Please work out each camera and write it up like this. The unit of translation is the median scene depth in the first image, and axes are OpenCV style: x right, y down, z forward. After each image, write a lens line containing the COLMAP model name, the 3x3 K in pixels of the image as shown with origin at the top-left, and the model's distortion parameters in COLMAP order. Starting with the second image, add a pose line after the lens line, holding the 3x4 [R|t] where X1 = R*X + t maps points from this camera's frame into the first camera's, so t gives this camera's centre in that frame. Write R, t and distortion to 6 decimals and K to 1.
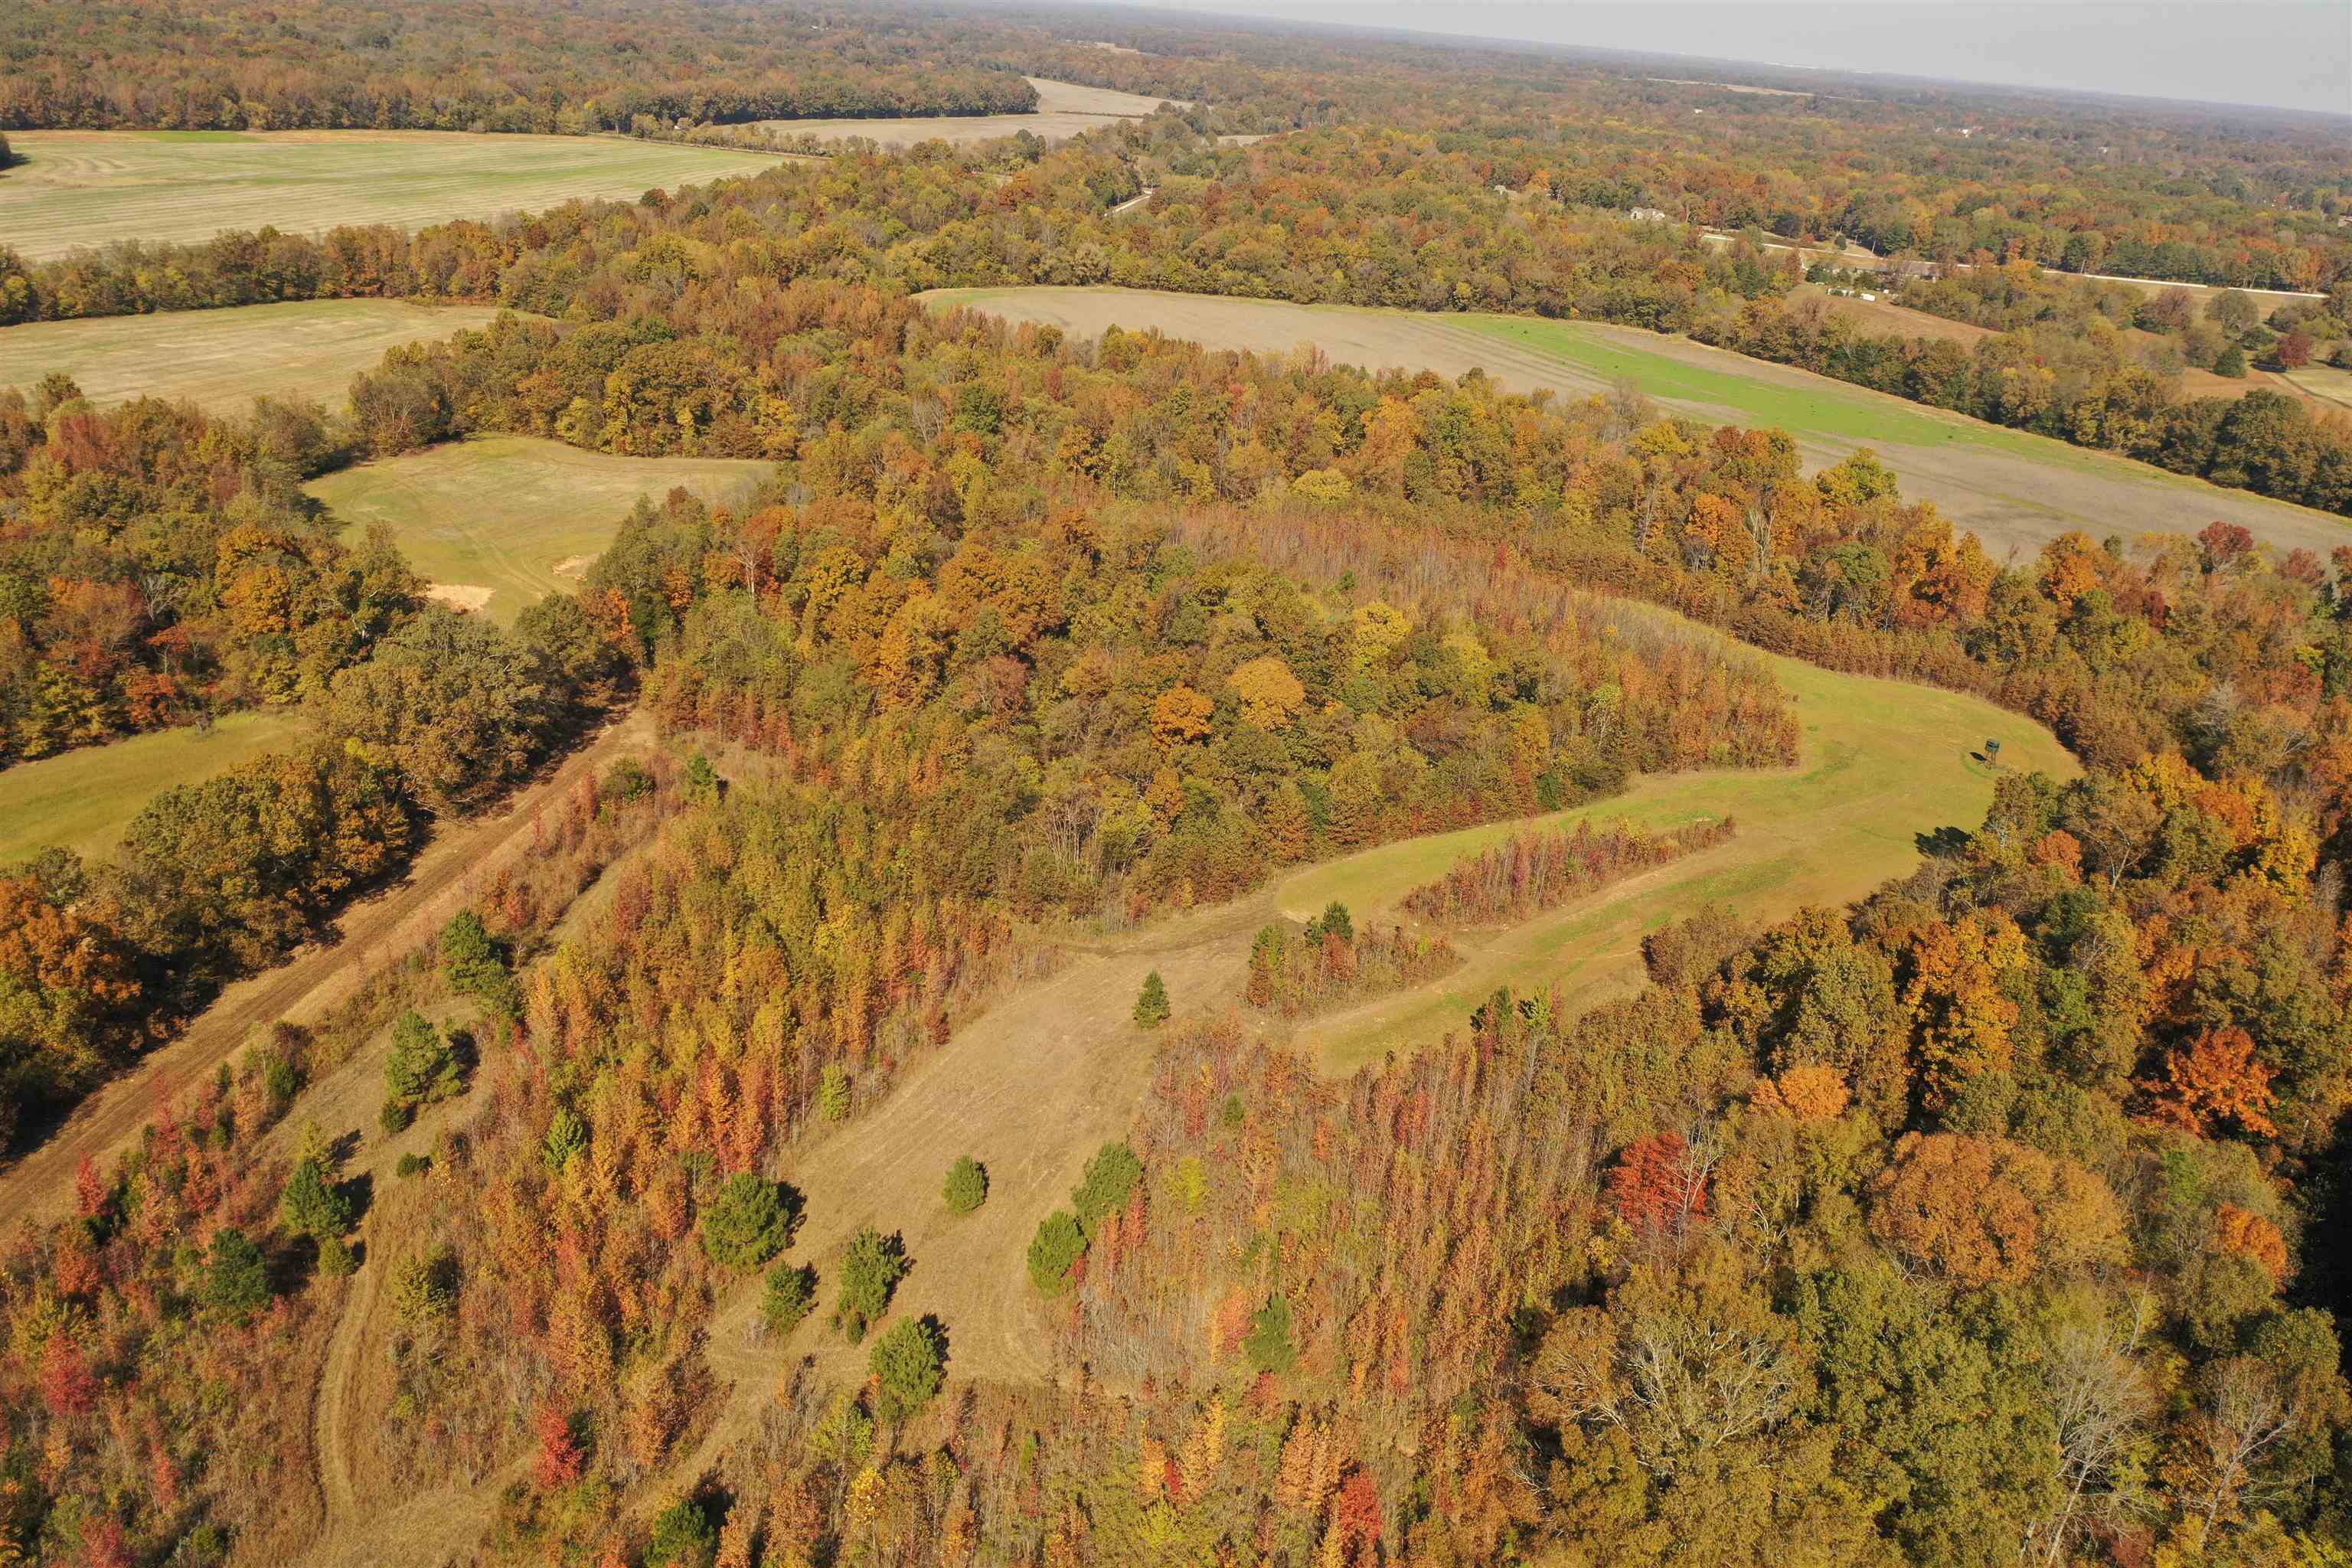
lens RADIAL K [[1853.2, 0, 1176.9], [0, 1853.2, 778.3], [0, 0, 1]] dist [0.000783, 0.001358]
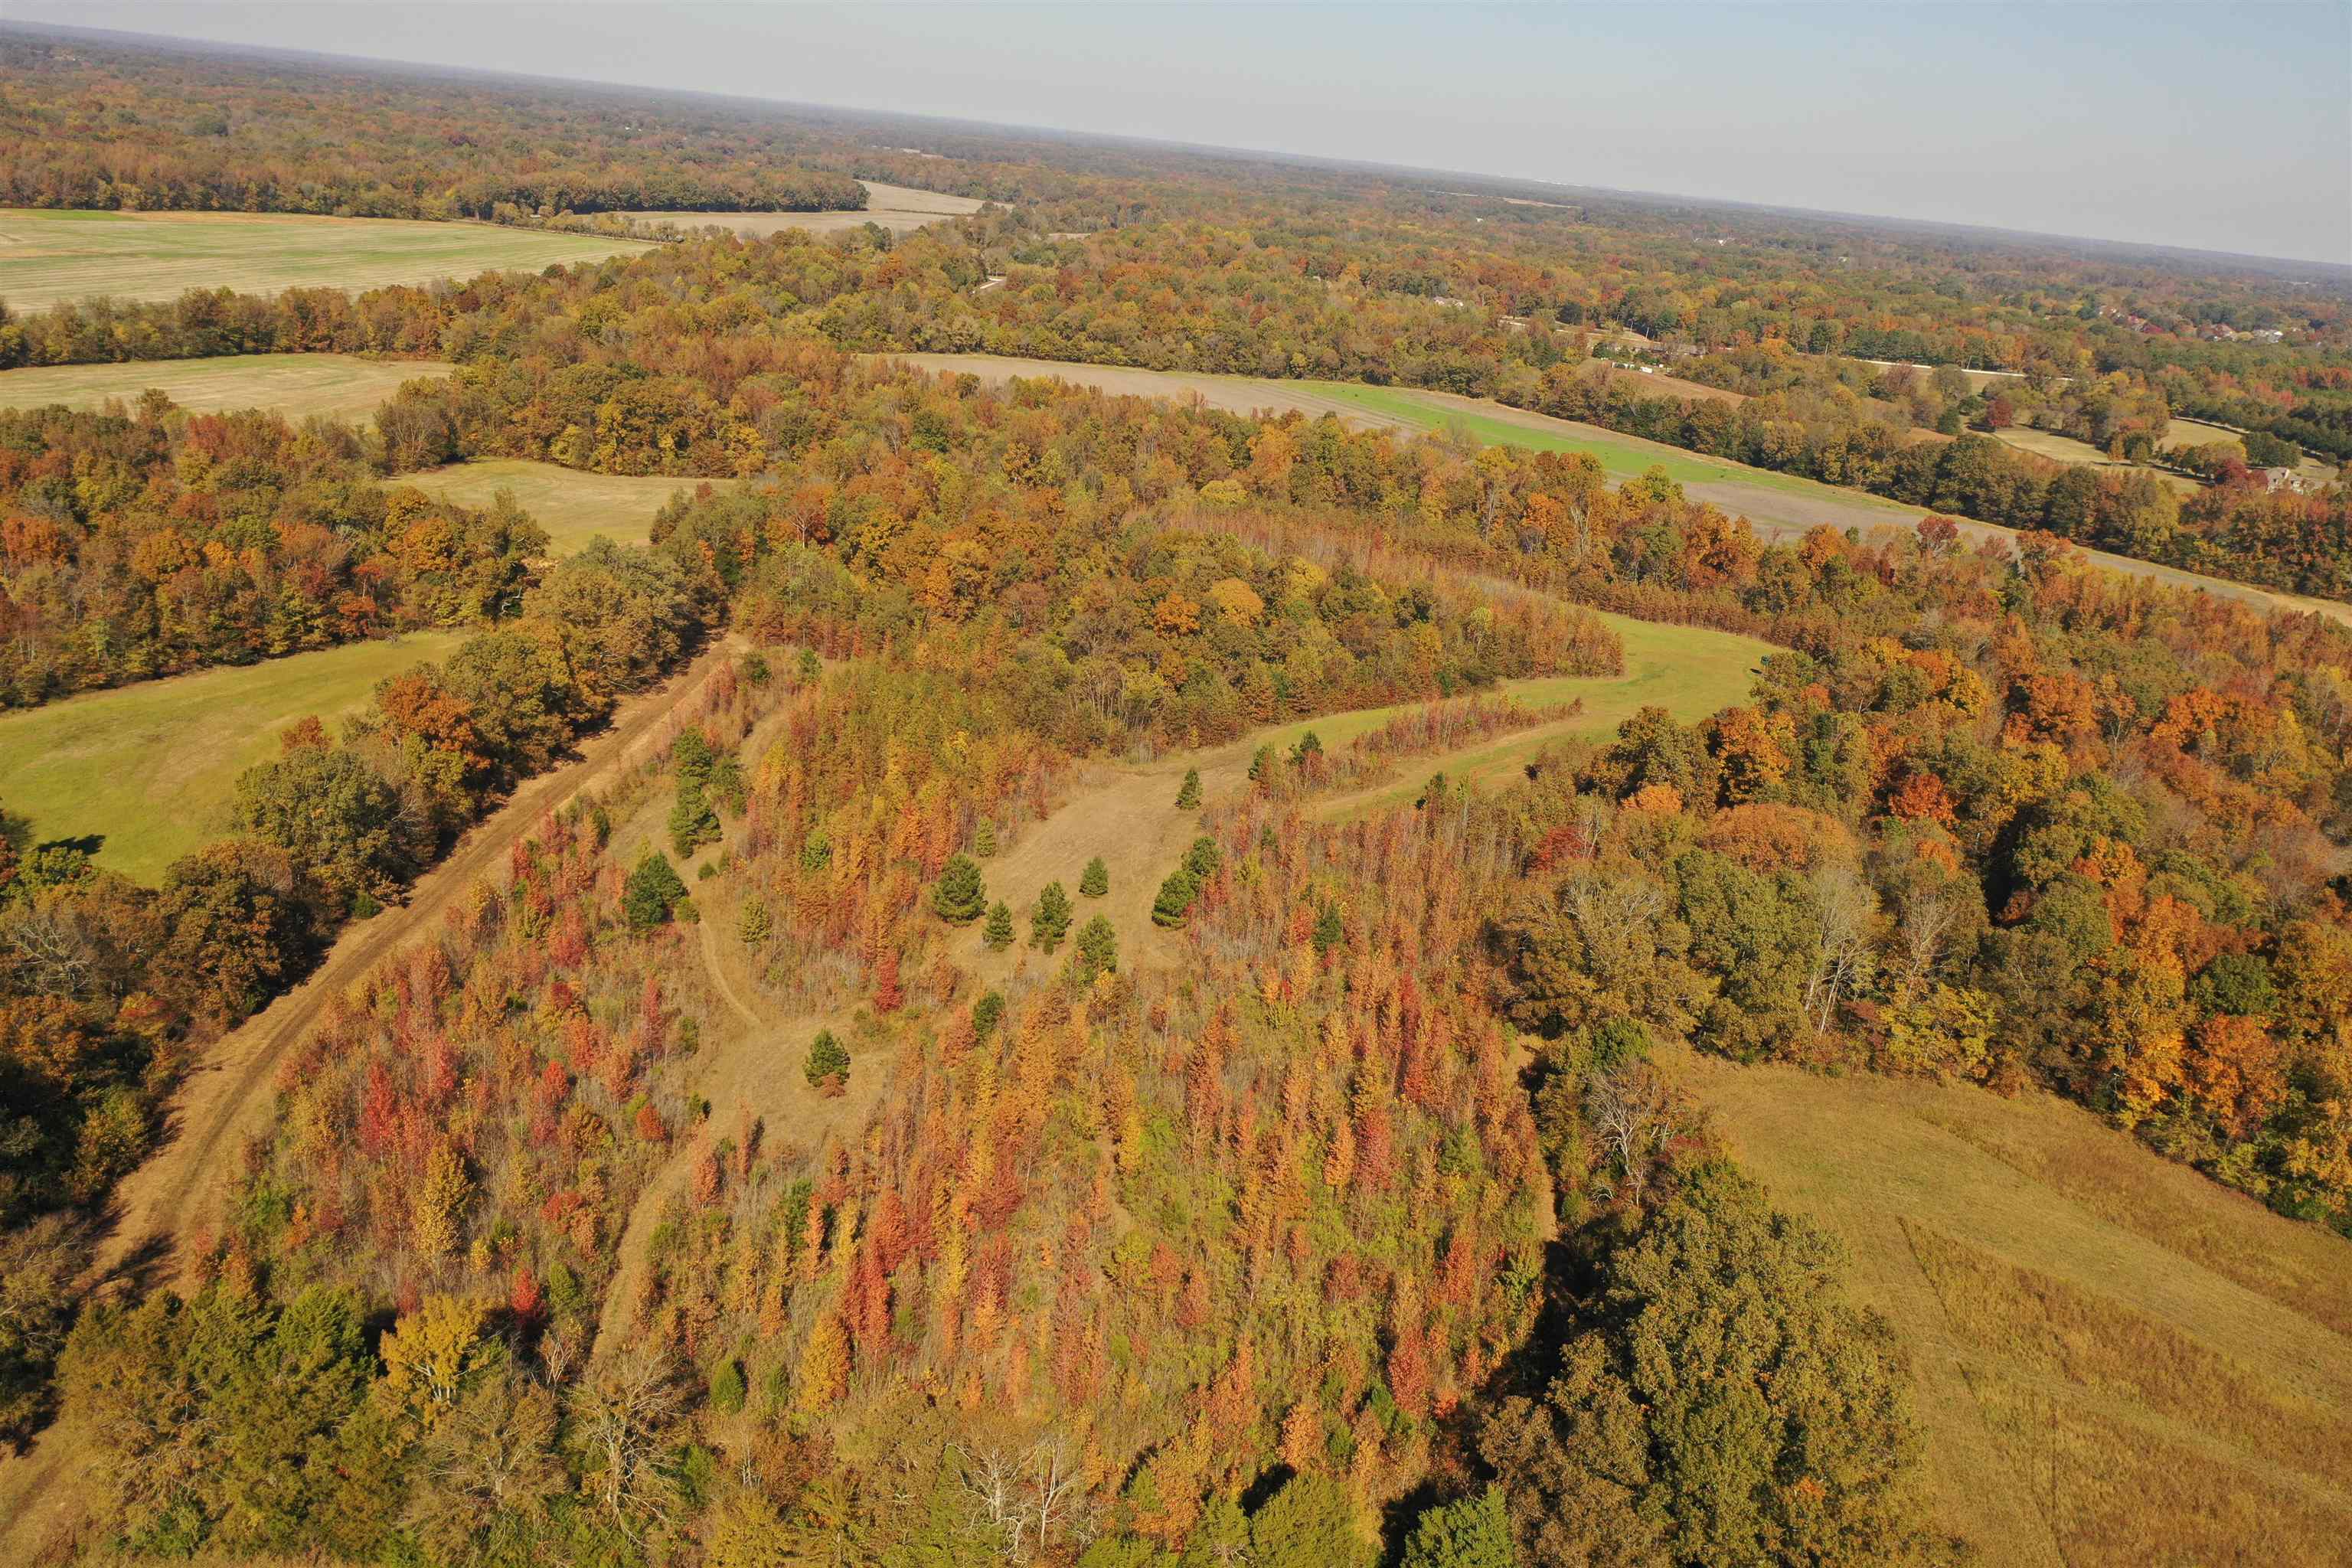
lens RADIAL K [[1853.2, 0, 1173.4], [0, 1853.2, 782.3], [0, 0, 1]] dist [0.000783, 0.001358]
pose [[0.994327, -0.018928, 0.104672, -0.062729], [0.024237, 0.998471, -0.049689, 0.066976], [-0.103572, 0.051944, 0.993265, -0.137658]]
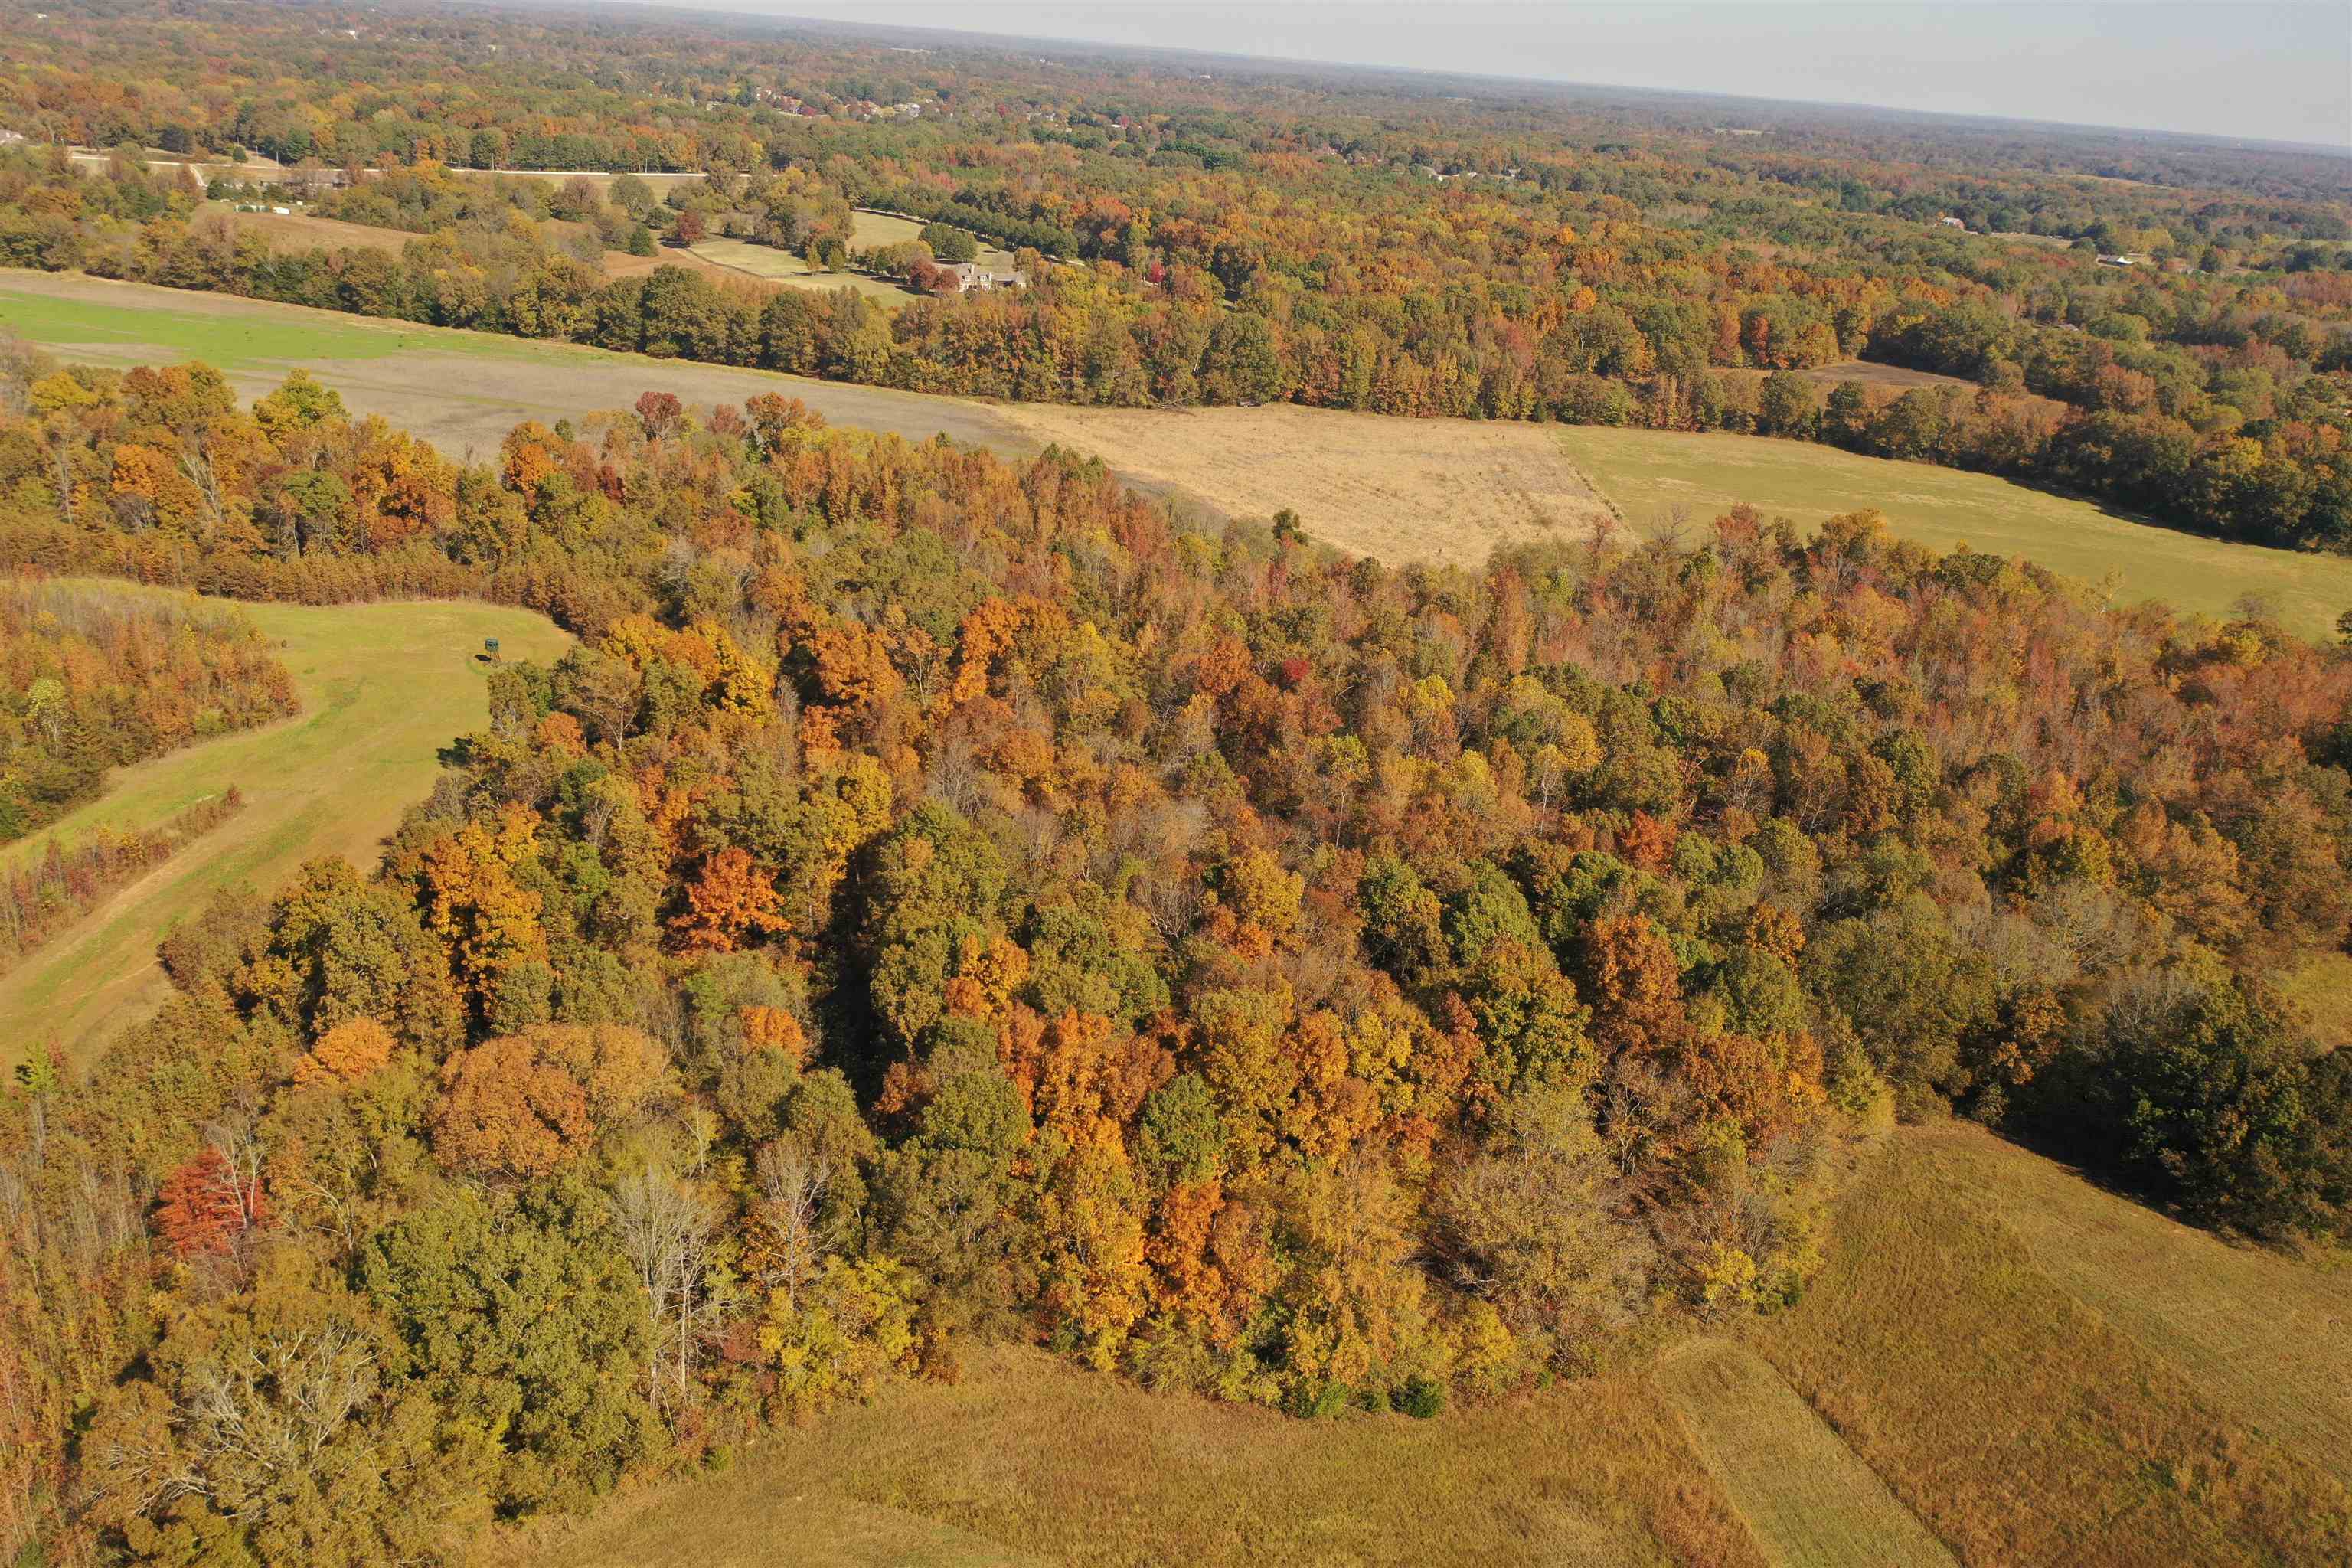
lens RADIAL K [[1853.2, 0, 1178.9], [0, 1853.2, 779.1], [0, 0, 1]] dist [0.000783, 0.001358]
pose [[0.717505, -0.281007, 0.637355, 0.023979], [0.250757, 0.957869, 0.140030, 0.002766], [-0.649852, 0.059349, 0.757740, -0.002490]]
